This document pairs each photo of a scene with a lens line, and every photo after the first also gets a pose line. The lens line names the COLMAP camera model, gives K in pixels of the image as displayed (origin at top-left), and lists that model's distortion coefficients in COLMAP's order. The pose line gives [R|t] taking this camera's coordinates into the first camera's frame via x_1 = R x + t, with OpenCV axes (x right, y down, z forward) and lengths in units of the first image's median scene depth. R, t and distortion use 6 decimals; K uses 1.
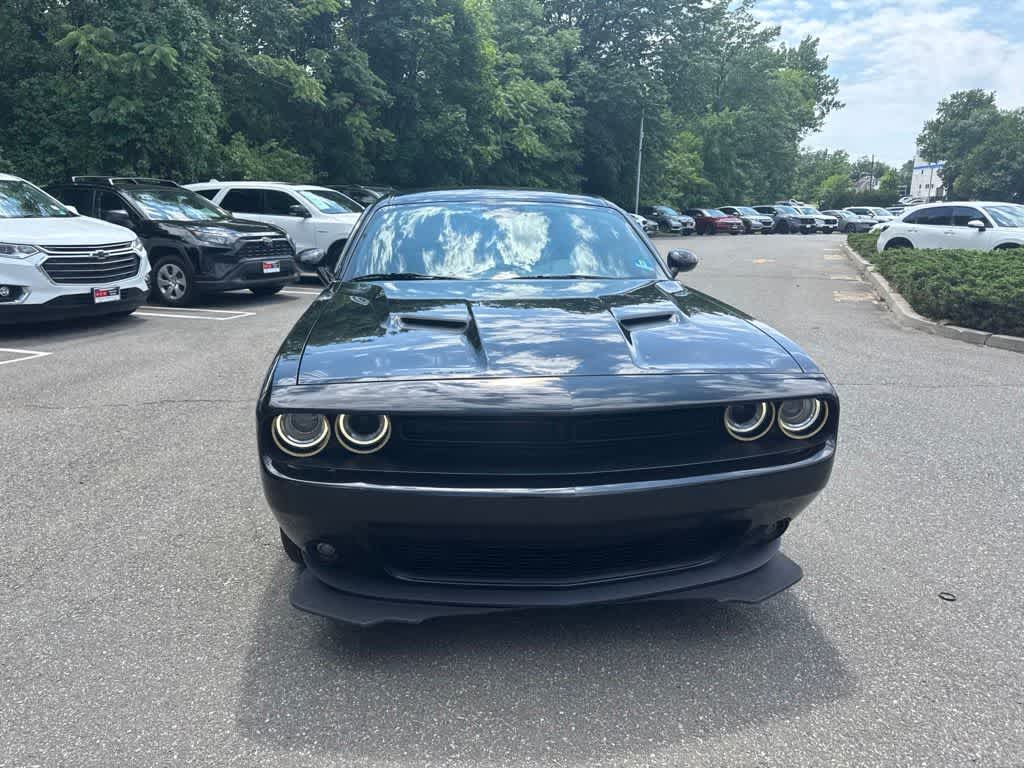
lens RADIAL K [[718.3, 0, 518.3], [0, 718.3, 389.0], [0, 0, 1]] dist [0.030568, -0.036535]
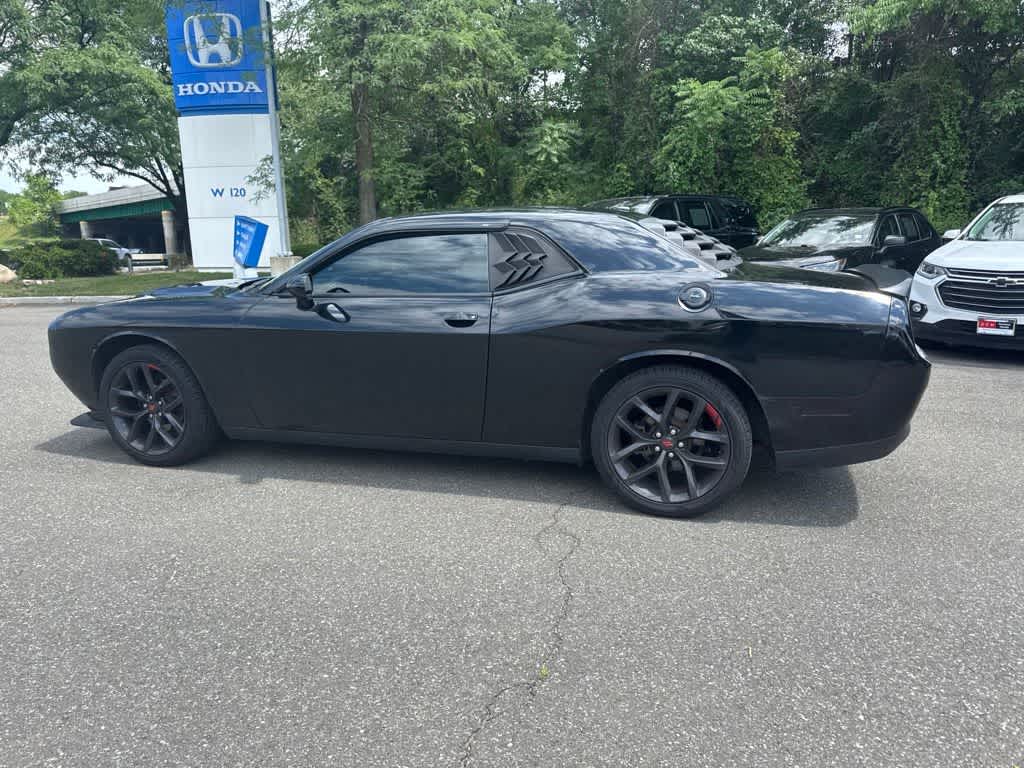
lens RADIAL K [[719.5, 0, 513.0], [0, 719.5, 381.8], [0, 0, 1]] dist [0.025144, -0.029747]
pose [[-0.408295, 0.180760, -0.894774, 0.204419], [-0.215904, 0.933266, 0.287055, -0.083117], [0.886950, 0.310389, -0.342021, 0.341513]]
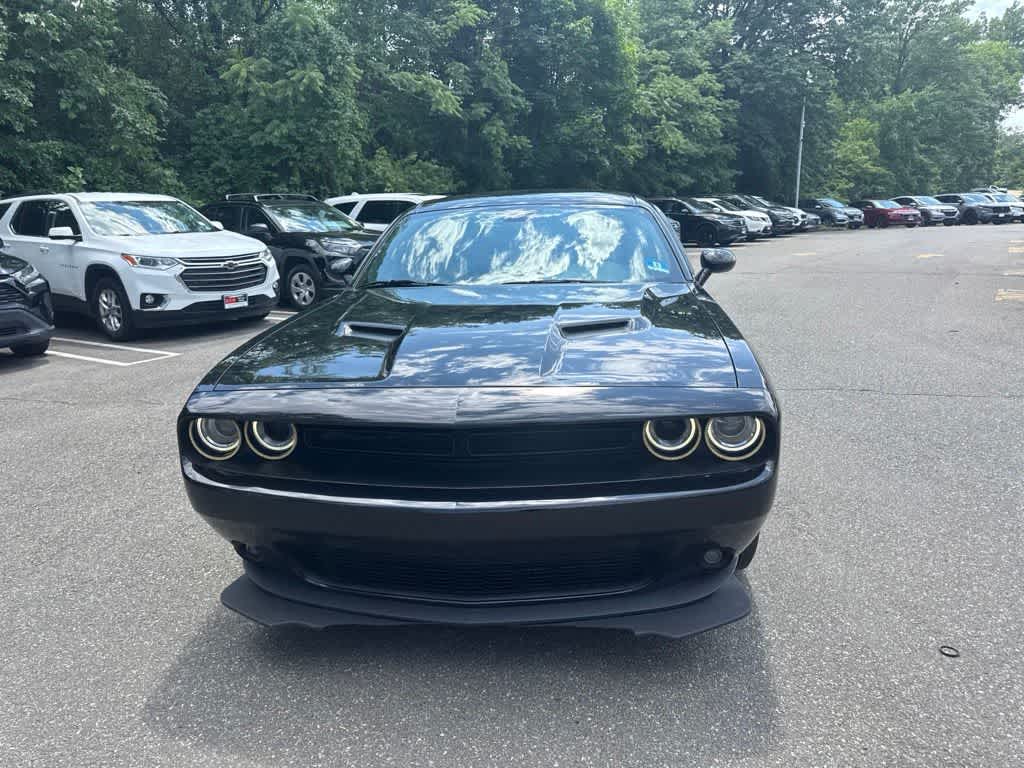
lens RADIAL K [[718.3, 0, 517.7], [0, 718.3, 386.7], [0, 0, 1]] dist [0.030568, -0.036535]
pose [[0.976135, 0.016617, -0.216526, 0.038315], [-0.017798, 0.999835, -0.003504, -0.001687], [0.216432, 0.007274, 0.976271, 0.007891]]
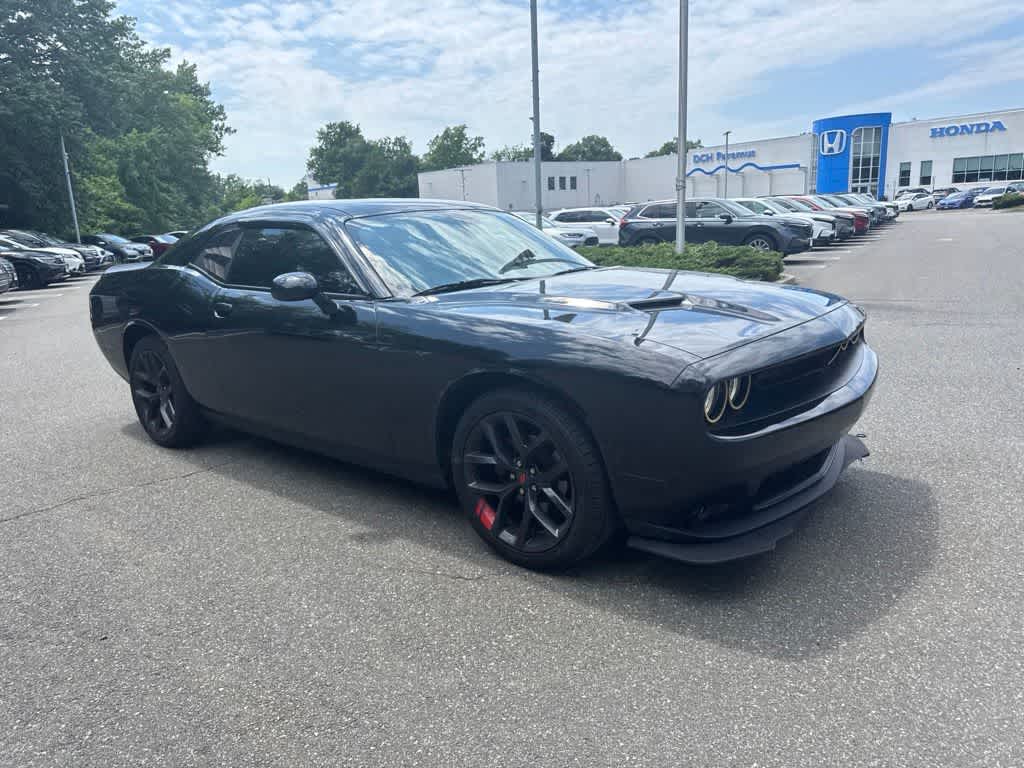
lens RADIAL K [[718.3, 0, 515.7], [0, 718.3, 386.3], [0, 0, 1]] dist [0.030568, -0.036535]
pose [[0.724898, -0.198275, 0.659704, -0.139014], [0.220440, 0.974090, 0.050540, -0.009742], [-0.652632, 0.108789, 0.749824, 0.039883]]
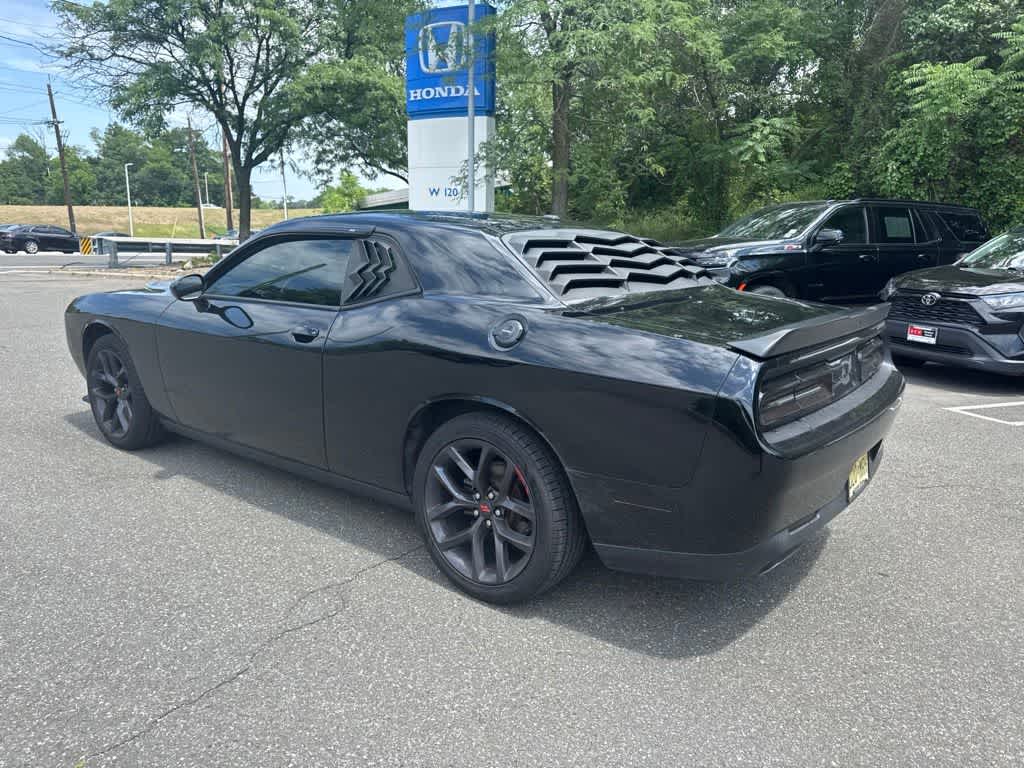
lens RADIAL K [[719.5, 0, 517.3], [0, 719.5, 381.7], [0, 0, 1]] dist [0.025144, -0.029747]
pose [[-0.699230, 0.122771, -0.704276, 0.124176], [-0.201279, 0.911482, 0.358729, -0.102418], [0.685977, 0.392590, -0.612624, 0.403238]]
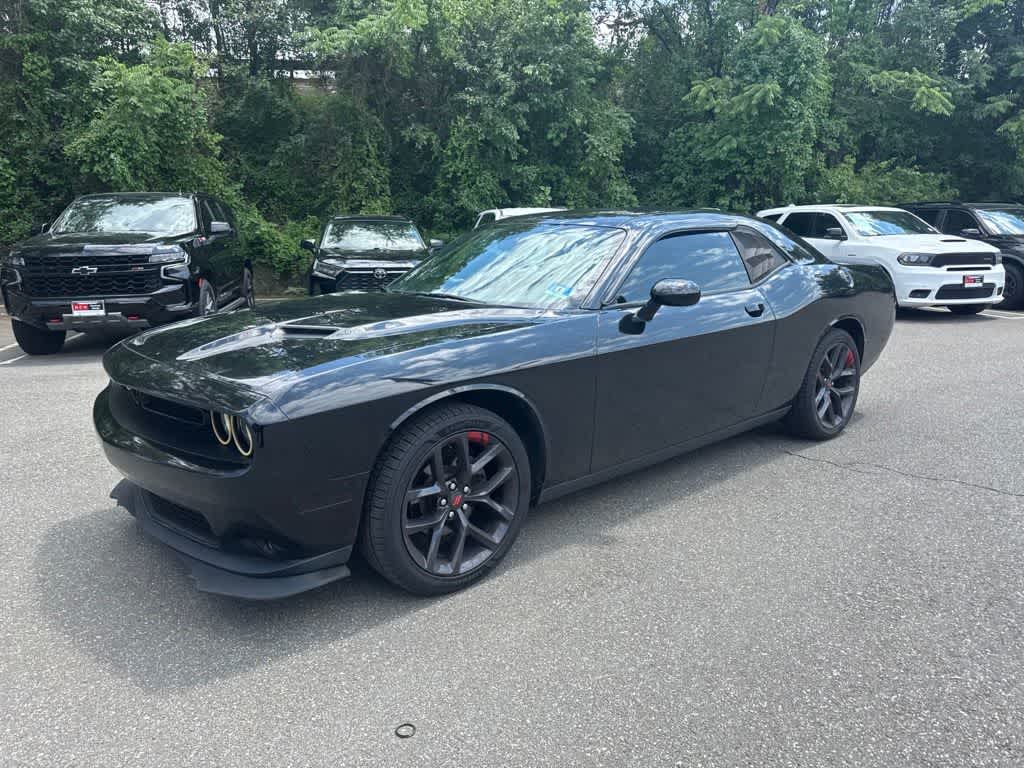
lens RADIAL K [[718.3, 0, 517.8], [0, 718.3, 384.5], [0, 0, 1]] dist [0.030568, -0.036535]
pose [[0.571526, 0.158901, -0.805052, 0.168931], [-0.189168, 0.980160, 0.059169, -0.019105], [0.798482, 0.118473, 0.590247, 0.083597]]
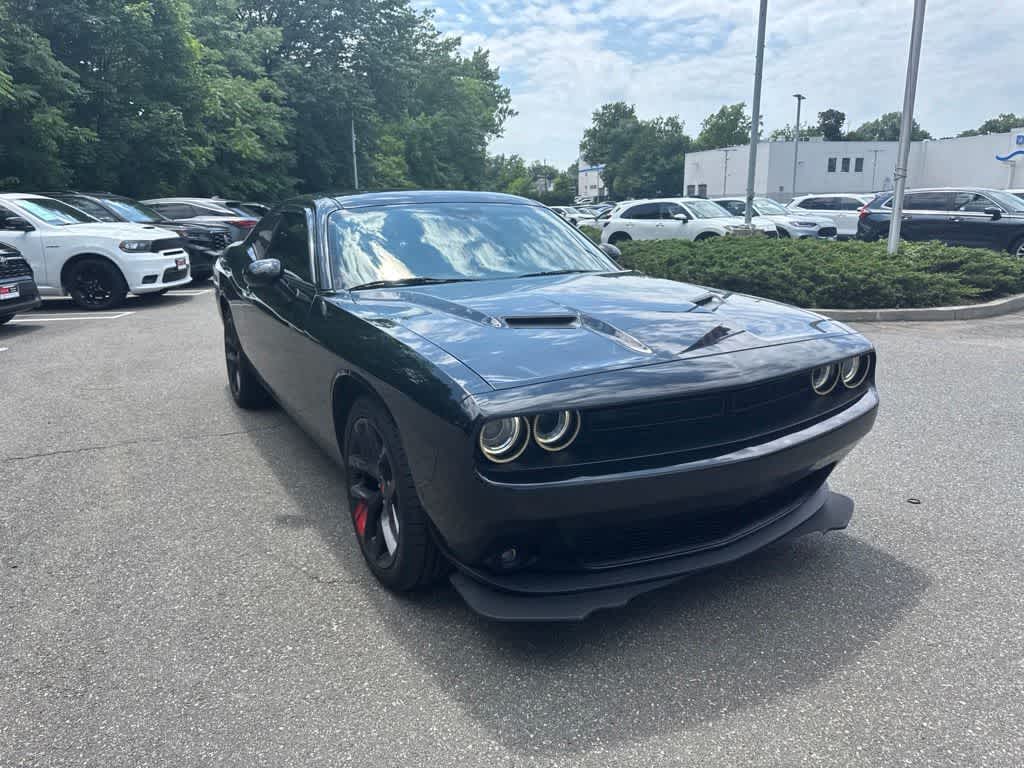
lens RADIAL K [[718.3, 0, 515.7], [0, 718.3, 384.9], [0, 0, 1]] dist [0.030568, -0.036535]
pose [[0.920584, -0.116488, 0.372768, -0.070744], [0.119818, 0.992693, 0.014310, -0.002739], [-0.371711, 0.031490, 0.927814, 0.009635]]
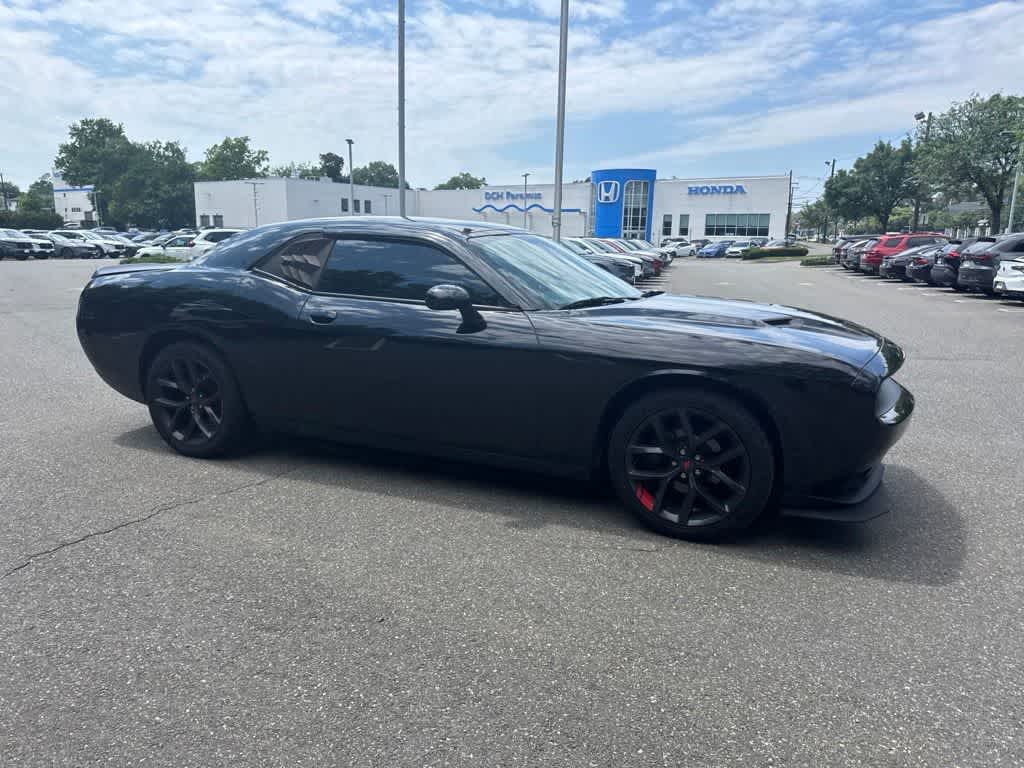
lens RADIAL K [[718.3, 0, 513.5], [0, 718.3, 384.4], [0, 0, 1]] dist [0.030568, -0.036535]
pose [[0.500975, -0.166063, 0.849380, -0.212473], [0.197116, 0.977518, 0.074855, -0.024347], [-0.842716, 0.129926, 0.522446, 0.092842]]
